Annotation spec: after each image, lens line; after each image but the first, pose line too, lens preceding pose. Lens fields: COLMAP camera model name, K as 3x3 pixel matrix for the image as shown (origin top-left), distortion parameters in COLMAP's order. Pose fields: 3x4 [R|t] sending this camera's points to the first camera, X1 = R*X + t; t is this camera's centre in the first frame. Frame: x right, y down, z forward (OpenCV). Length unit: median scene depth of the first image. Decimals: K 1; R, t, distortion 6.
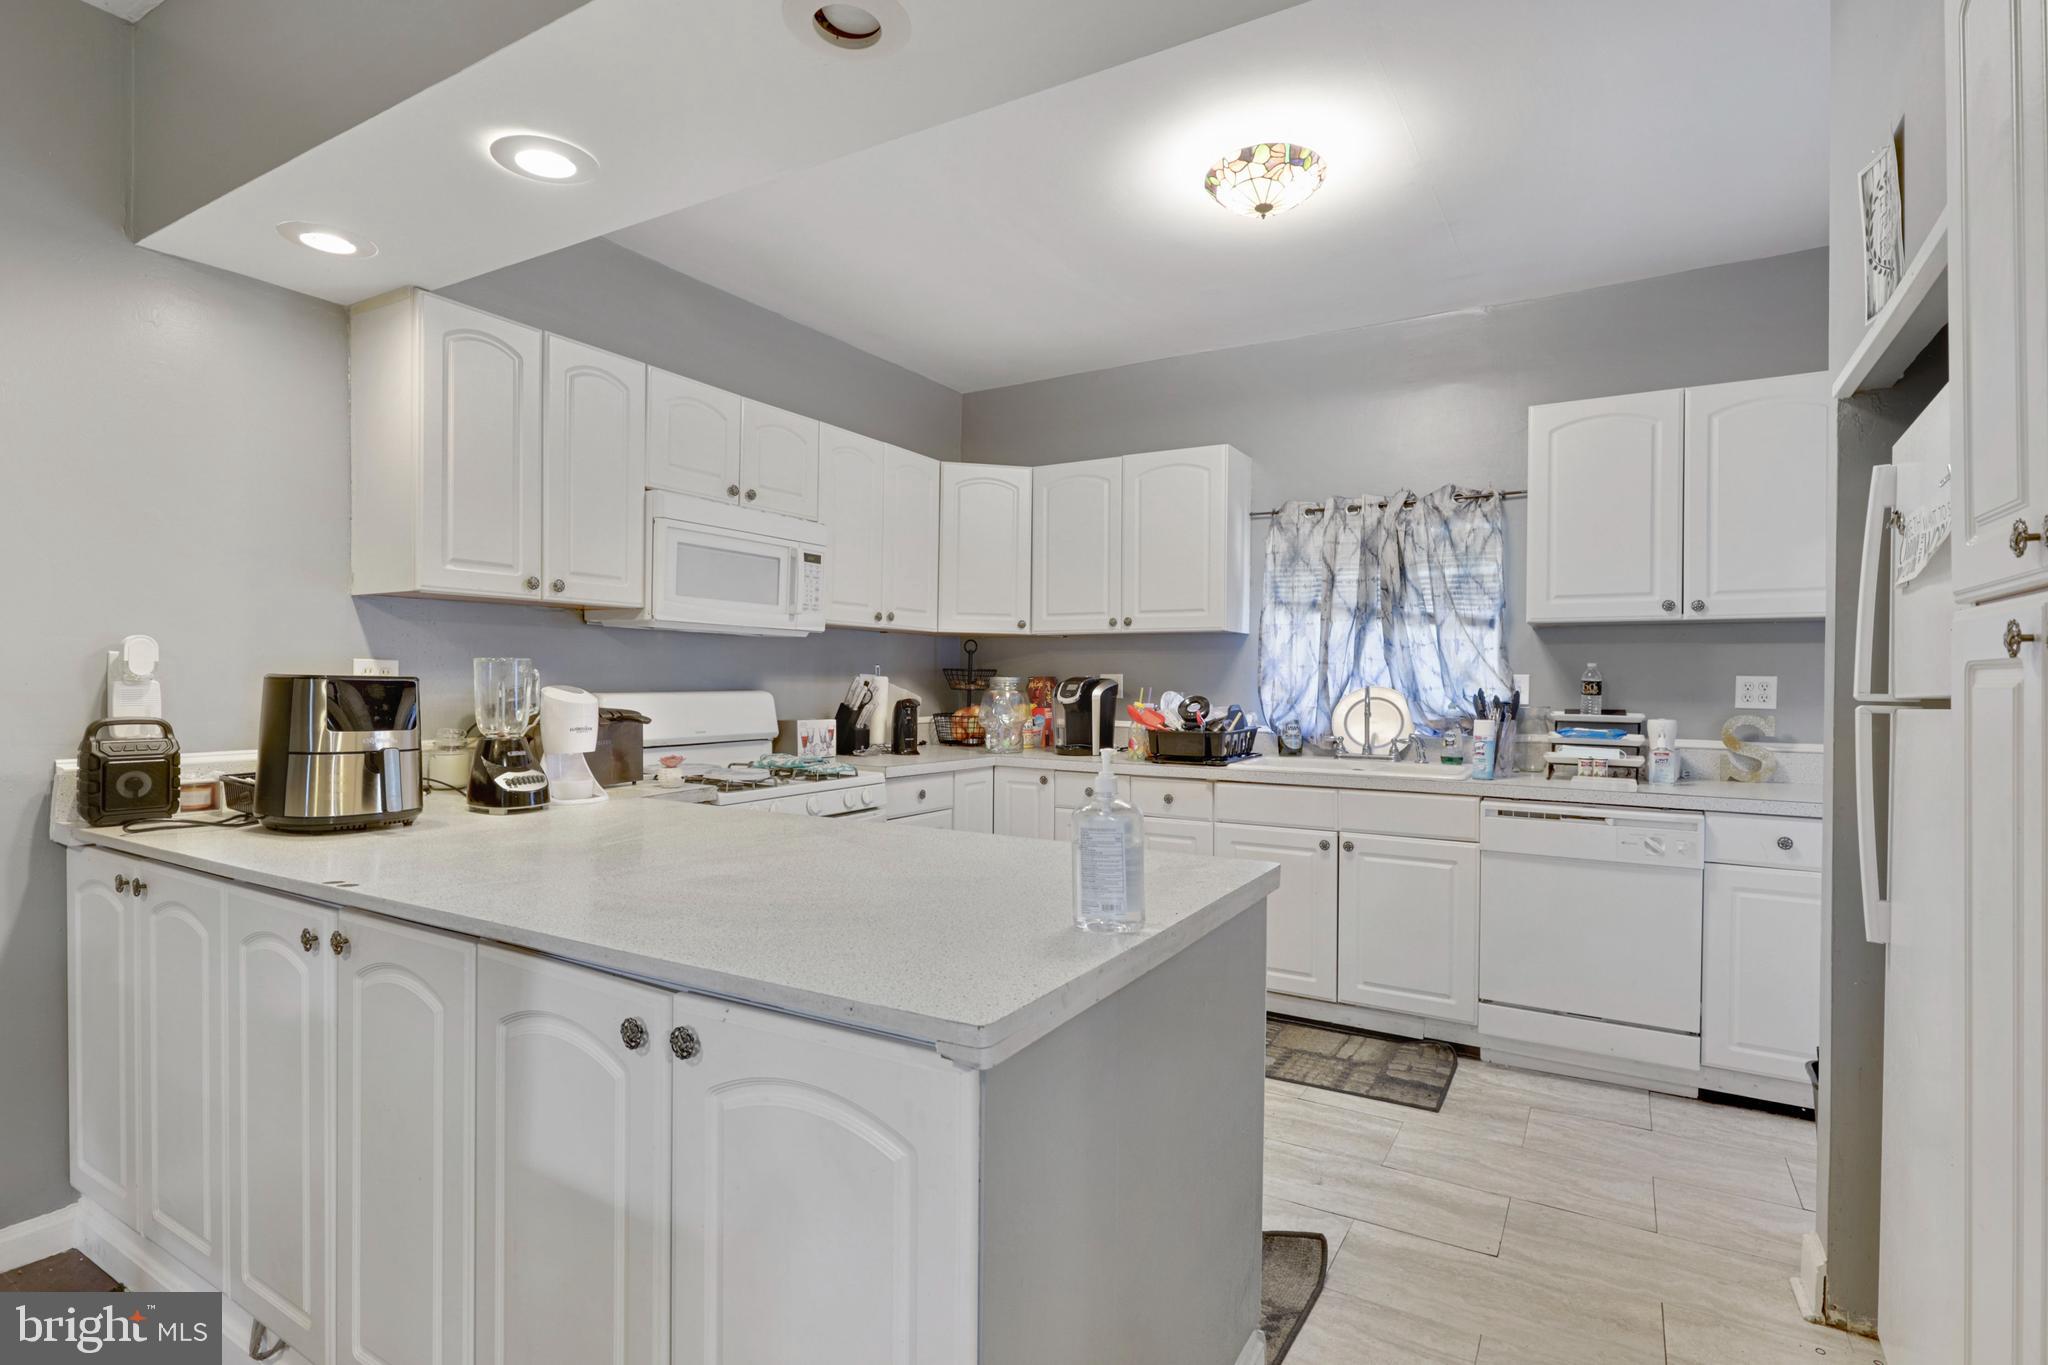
lens RADIAL K [[986.1, 0, 1034.5], [0, 986.1, 691.3], [0, 0, 1]] dist [-0.002490, -0.000730]
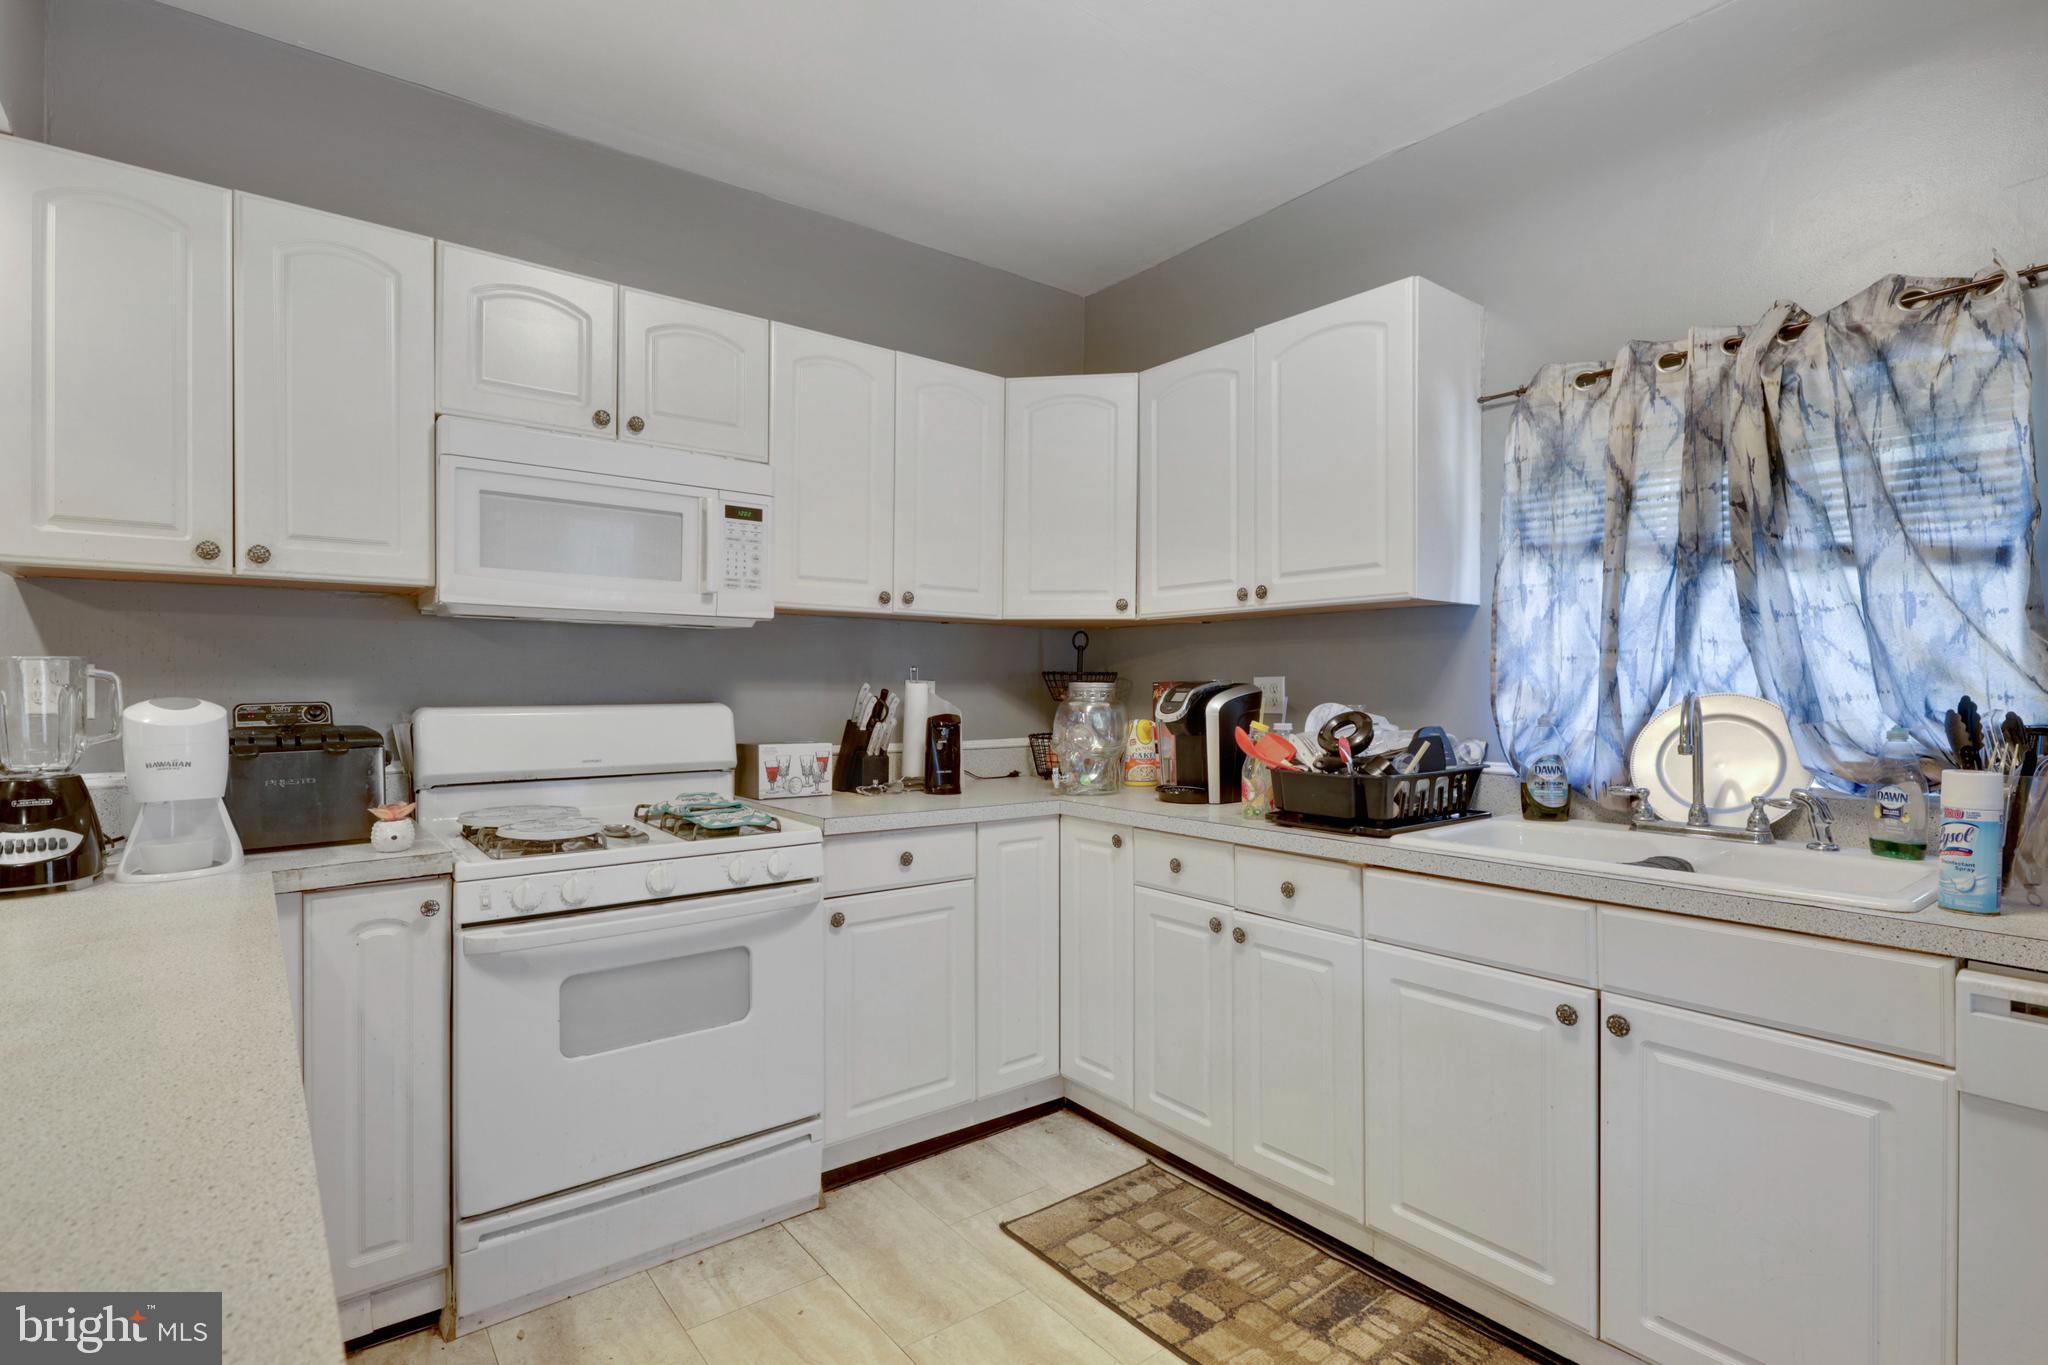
lens RADIAL K [[986.1, 0, 1034.1], [0, 986.1, 692.1], [0, 0, 1]] dist [-0.002490, -0.000730]
pose [[0.932526, -0.005293, -0.361065, 0.201170], [0.001463, 0.999940, -0.010881, -0.000553], [0.361100, 0.009619, 0.932477, 0.396468]]
